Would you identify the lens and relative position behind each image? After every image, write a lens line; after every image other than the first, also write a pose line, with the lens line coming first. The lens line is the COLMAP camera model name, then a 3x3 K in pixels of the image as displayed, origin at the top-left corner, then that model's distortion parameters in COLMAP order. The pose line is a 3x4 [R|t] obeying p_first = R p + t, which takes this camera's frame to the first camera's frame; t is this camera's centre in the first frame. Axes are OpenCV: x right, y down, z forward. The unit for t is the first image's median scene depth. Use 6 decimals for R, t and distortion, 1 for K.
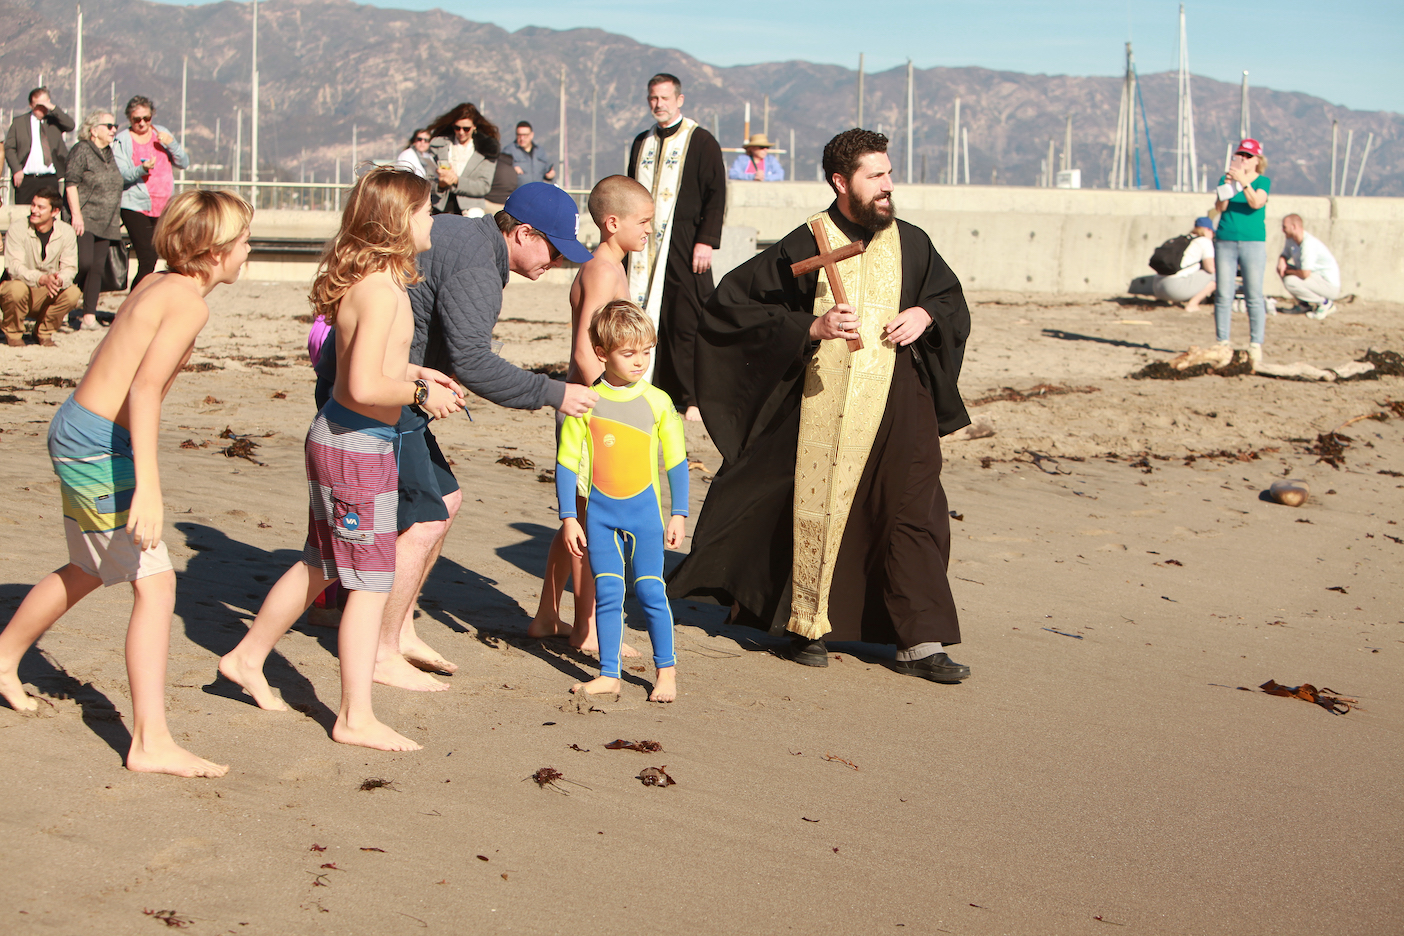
lens RADIAL K [[2901.7, 0, 731.6], [0, 2901.7, 526.3], [0, 0, 1]] dist [-0.301379, 0.357449]
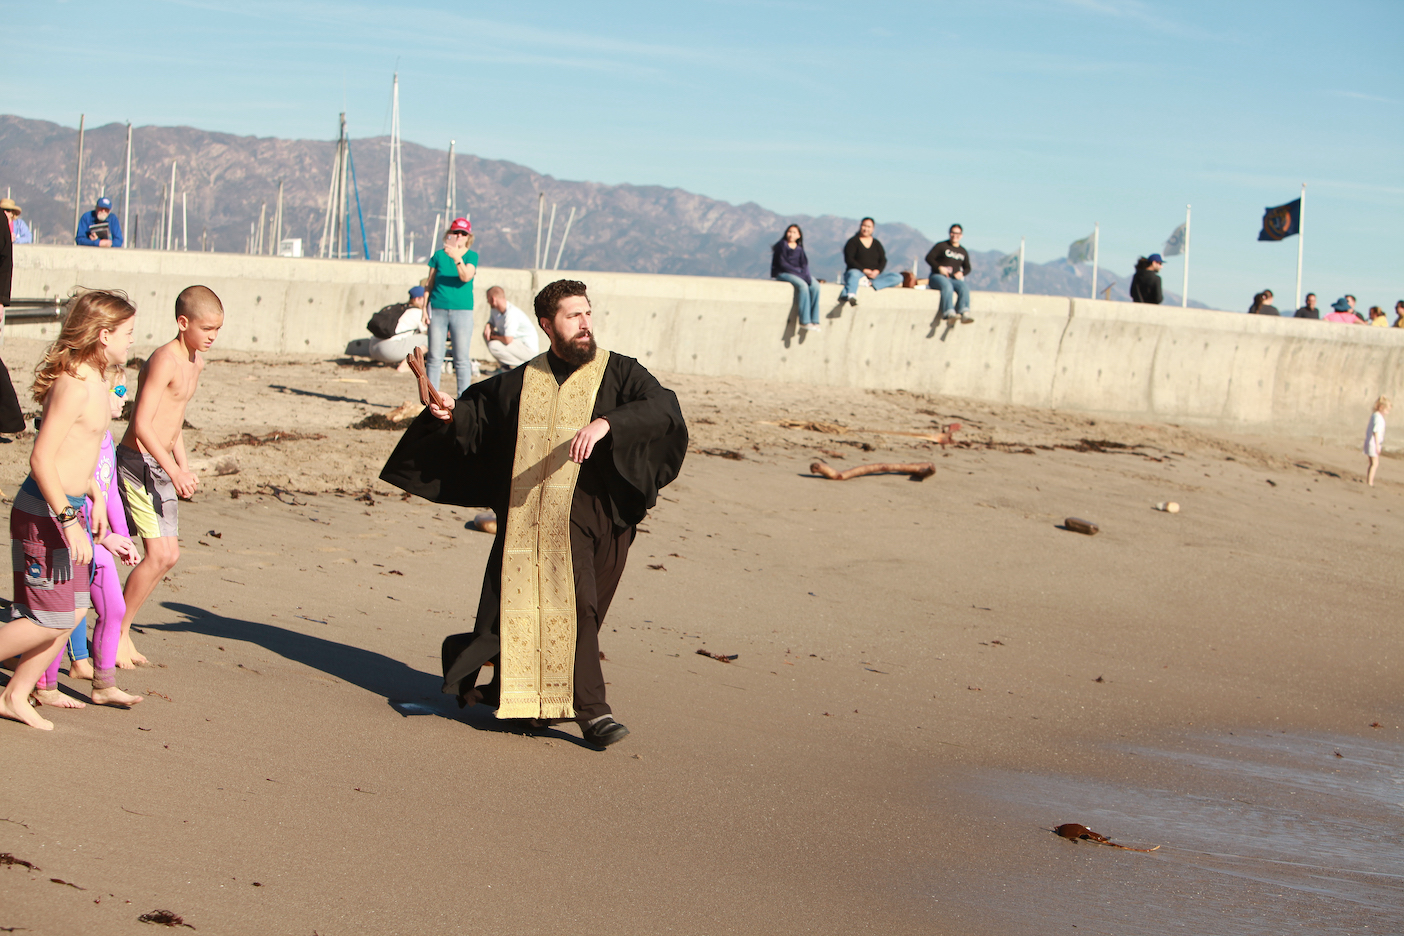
lens RADIAL K [[2900.7, 0, 702.5], [0, 2900.7, 468.4], [0, 0, 1]] dist [-0.324989, 0.471333]
pose [[0.964868, 0.018026, 0.262115, -0.017189], [-0.007043, 0.999060, -0.042782, 0.007945], [-0.262640, 0.039433, 0.964088, -0.086678]]
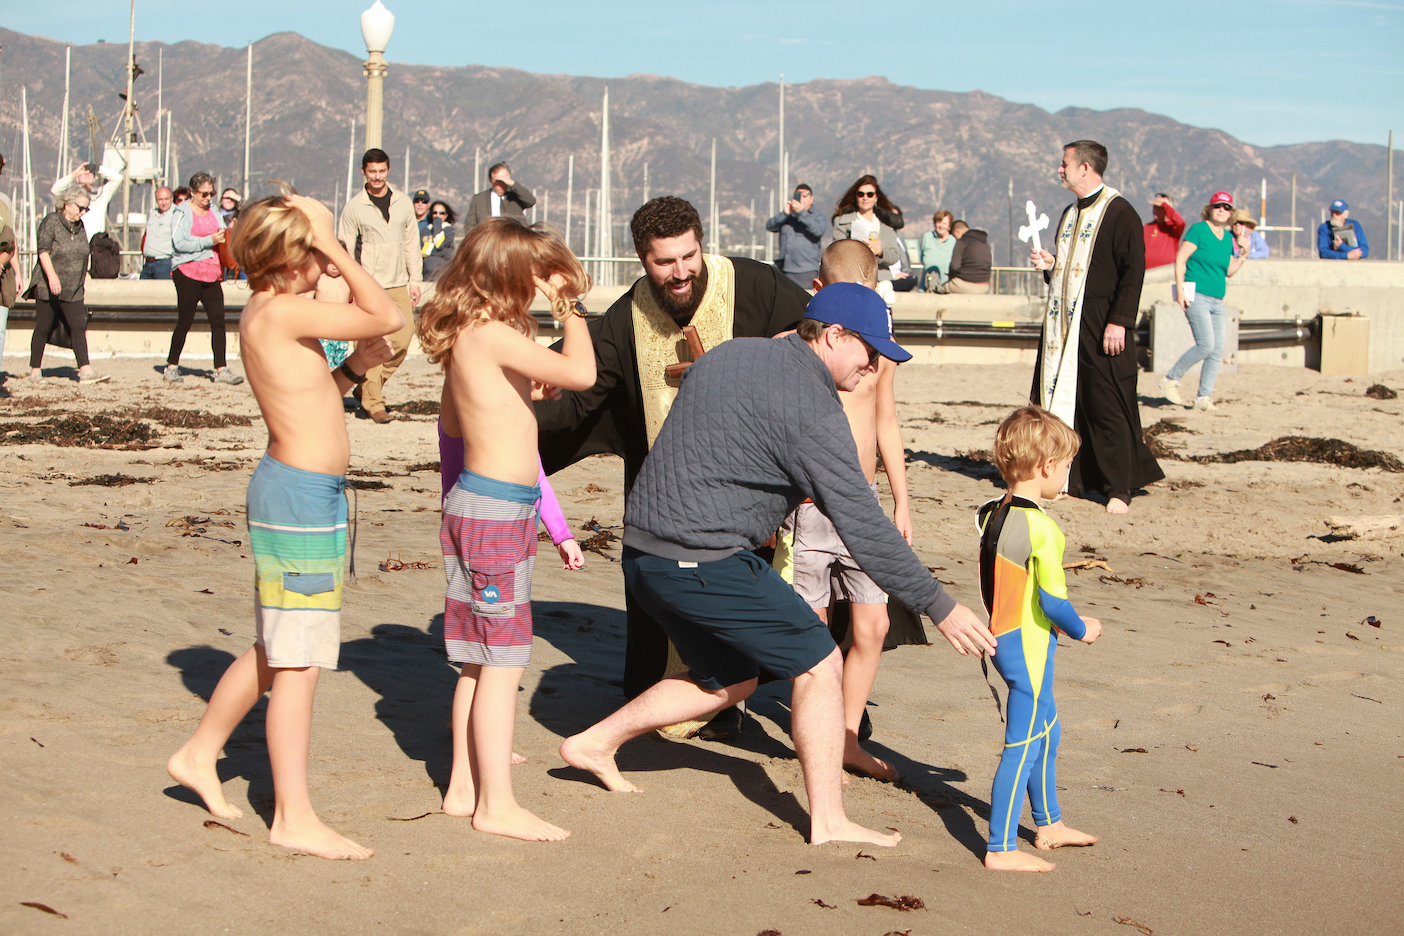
lens RADIAL K [[2900.7, 0, 702.5], [0, 2900.7, 468.4], [0, 0, 1]] dist [-0.324989, 0.471333]
pose [[0.980648, 0.004036, -0.195735, 0.019608], [-0.013400, 0.998826, -0.046542, -0.003128], [0.195318, 0.048264, 0.979552, 0.035796]]
